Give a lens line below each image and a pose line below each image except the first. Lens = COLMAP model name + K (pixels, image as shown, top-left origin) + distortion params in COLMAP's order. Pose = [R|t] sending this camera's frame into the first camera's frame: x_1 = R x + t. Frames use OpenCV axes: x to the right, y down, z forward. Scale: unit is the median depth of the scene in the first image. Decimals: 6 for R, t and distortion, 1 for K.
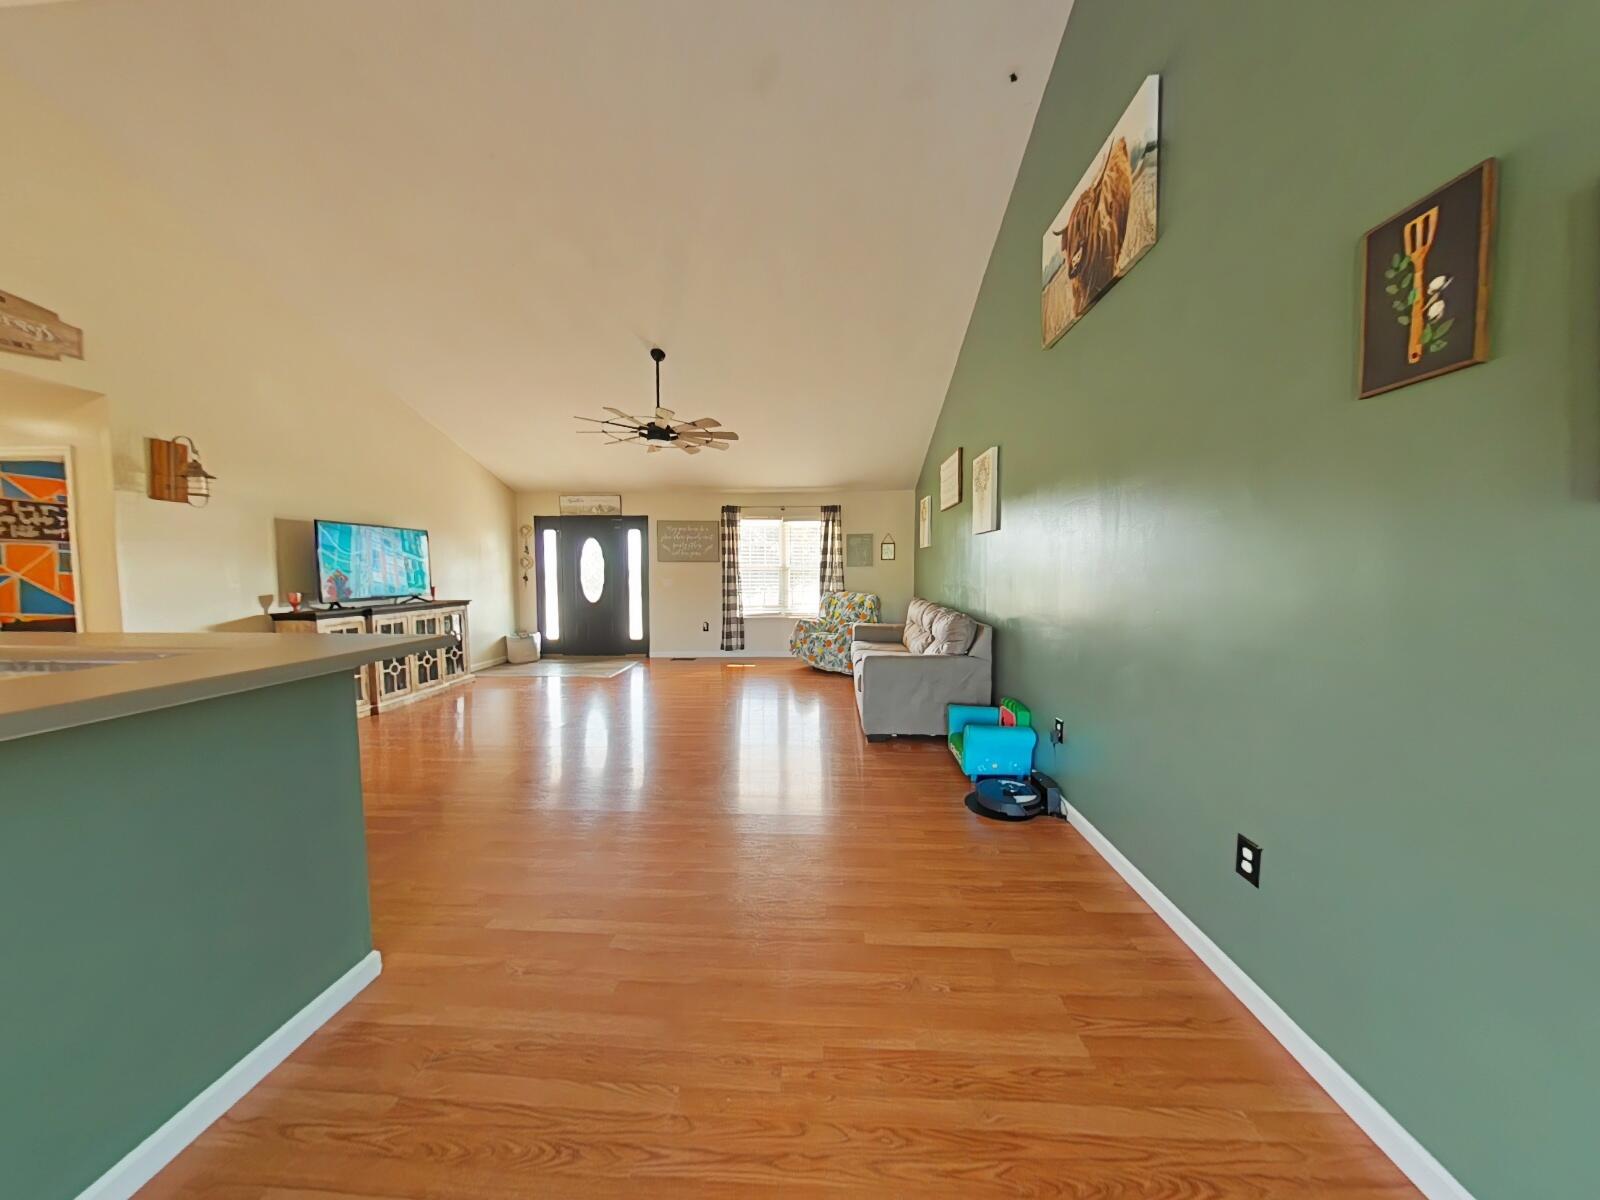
lens RADIAL K [[503.8, 0, 805.3], [0, 503.8, 598.8], [0, 0, 1]] dist [0.001165, -0.000182]
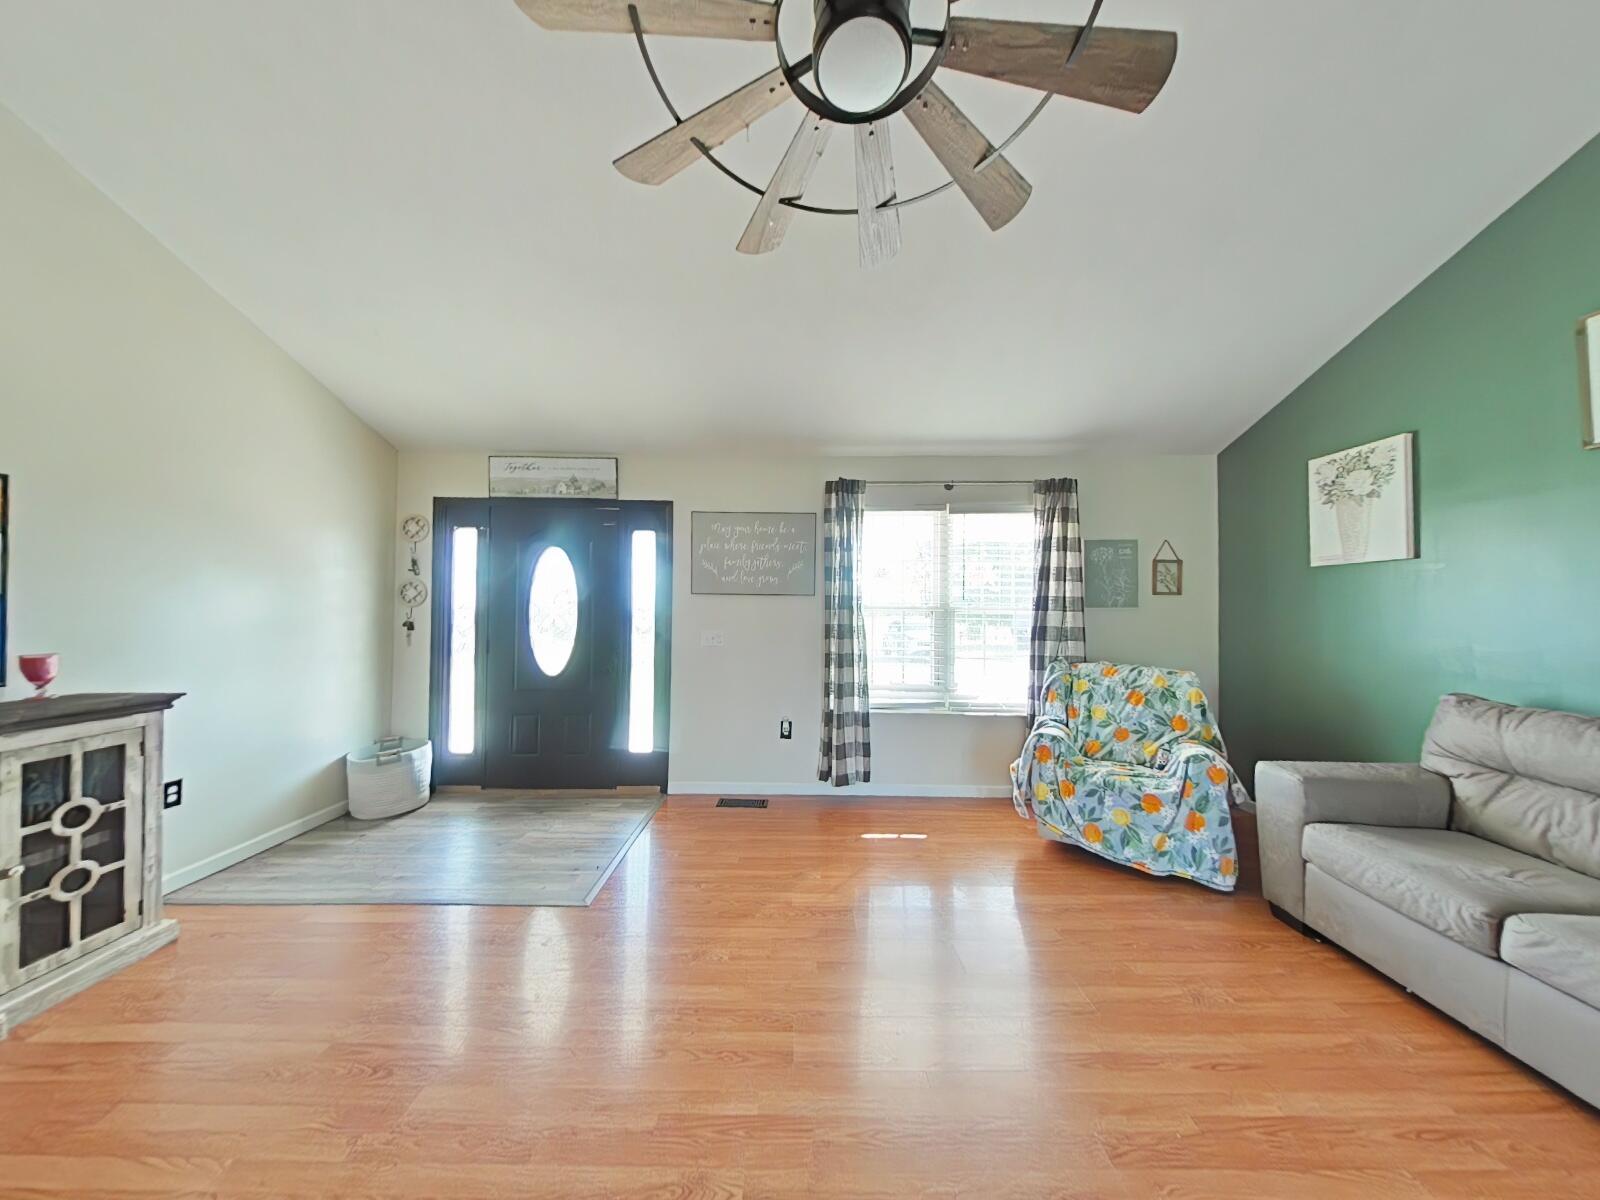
lens RADIAL K [[503.8, 0, 793.4], [0, 503.8, 601.7], [0, 0, 1]] dist [0.001165, -0.000182]
pose [[0.999223, 0.009978, 0.038124, -0.215760], [-0.006851, 0.996668, -0.081277, -0.028608], [-0.038808, 0.080953, 0.995962, 0.521588]]
